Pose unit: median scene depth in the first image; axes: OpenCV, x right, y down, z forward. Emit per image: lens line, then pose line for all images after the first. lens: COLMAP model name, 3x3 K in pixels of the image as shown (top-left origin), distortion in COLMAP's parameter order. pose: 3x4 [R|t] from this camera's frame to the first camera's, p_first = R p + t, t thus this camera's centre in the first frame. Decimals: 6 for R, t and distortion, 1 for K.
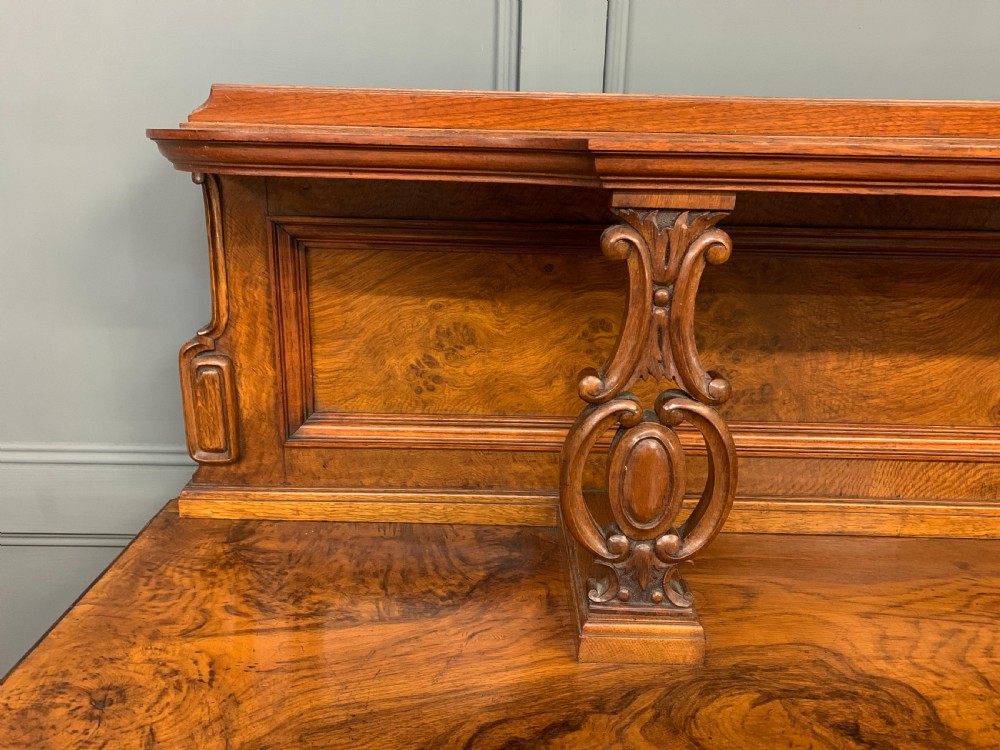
lens RADIAL K [[776.6, 0, 500.0], [0, 776.6, 375.0], [0, 0, 1]] dist [0.010669, -0.005518]
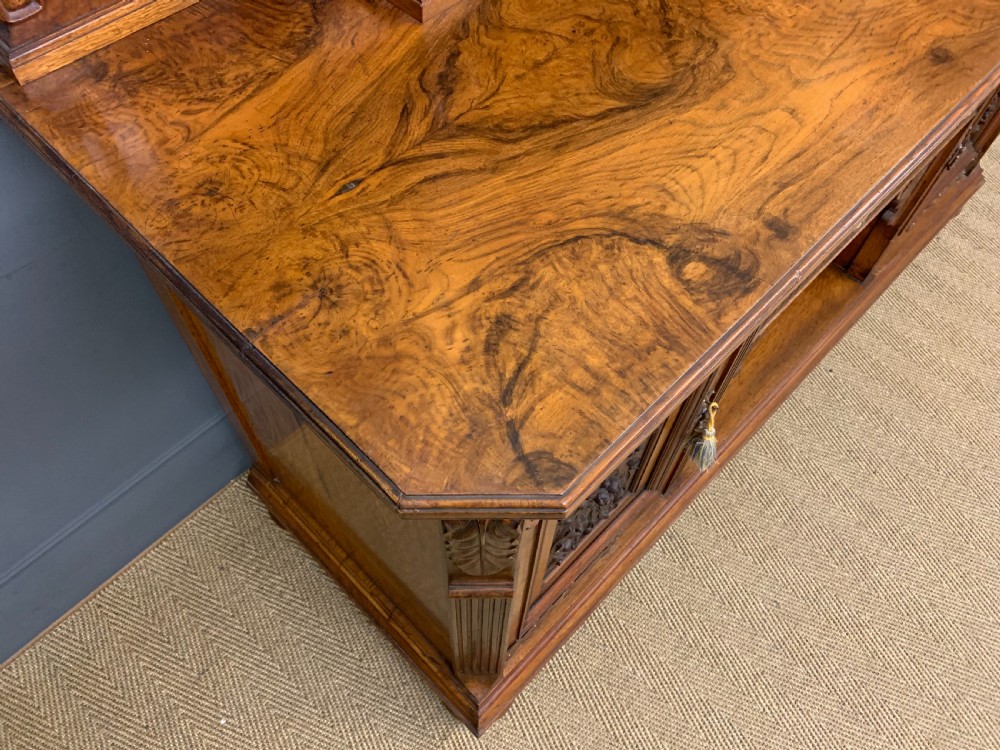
lens RADIAL K [[776.6, 0, 500.0], [0, 776.6, 375.0], [0, 0, 1]] dist [0.010669, -0.005518]
pose [[0.696121, -0.614175, 0.371759, -0.639436], [0.203923, 0.665651, 0.717861, -0.195257], [-0.688354, -0.423908, 0.588618, -0.246195]]
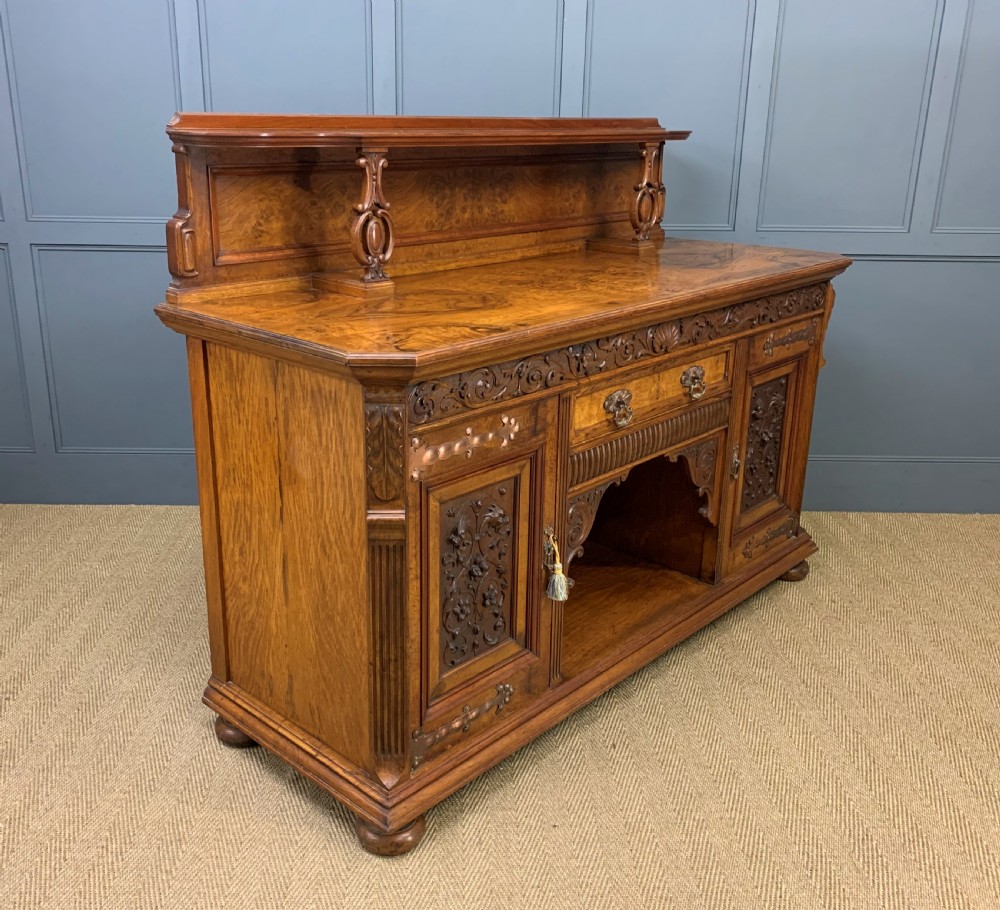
lens RADIAL K [[989.2, 0, 495.4], [0, 989.2, 449.4], [0, 0, 1]] dist [0.004132, -0.007091]
pose [[0.668156, -0.246779, 0.701903, -2.062881], [0.219402, 0.966792, 0.131057, 0.446431], [-0.710937, 0.066433, 0.700111, -1.759955]]
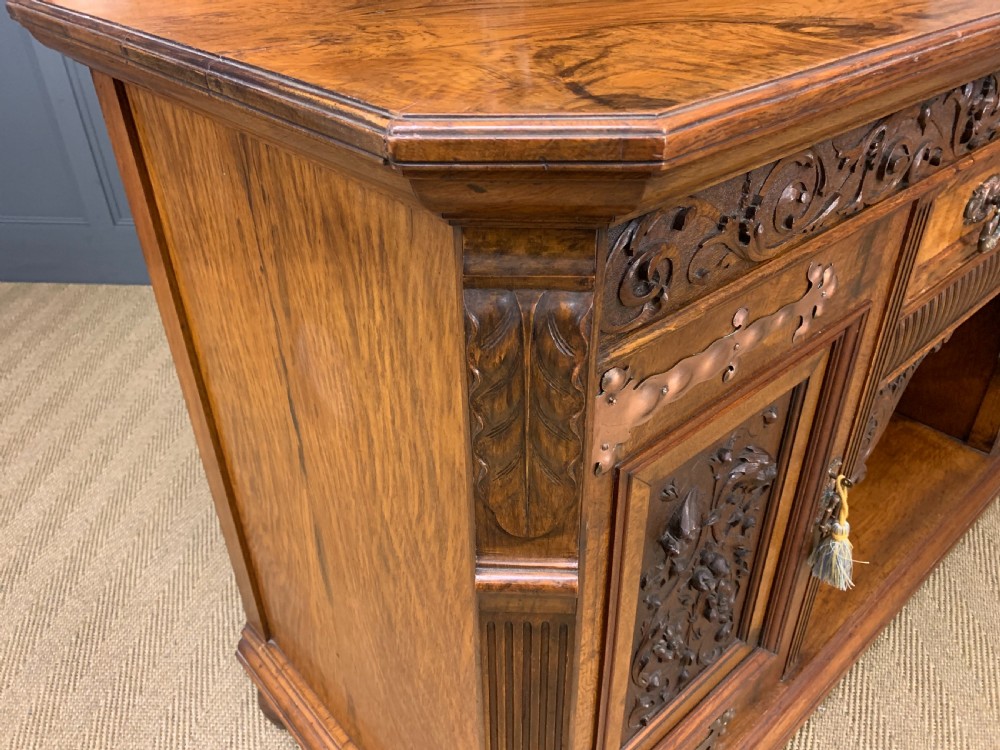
lens RADIAL K [[776.6, 0, 500.0], [0, 776.6, 375.0], [0, 0, 1]] dist [0.010669, -0.005518]
pose [[0.740394, -0.396030, 0.543118, -0.775362], [0.233525, 0.909225, 0.344640, 0.451637], [-0.630304, -0.128338, 0.765667, -0.199581]]
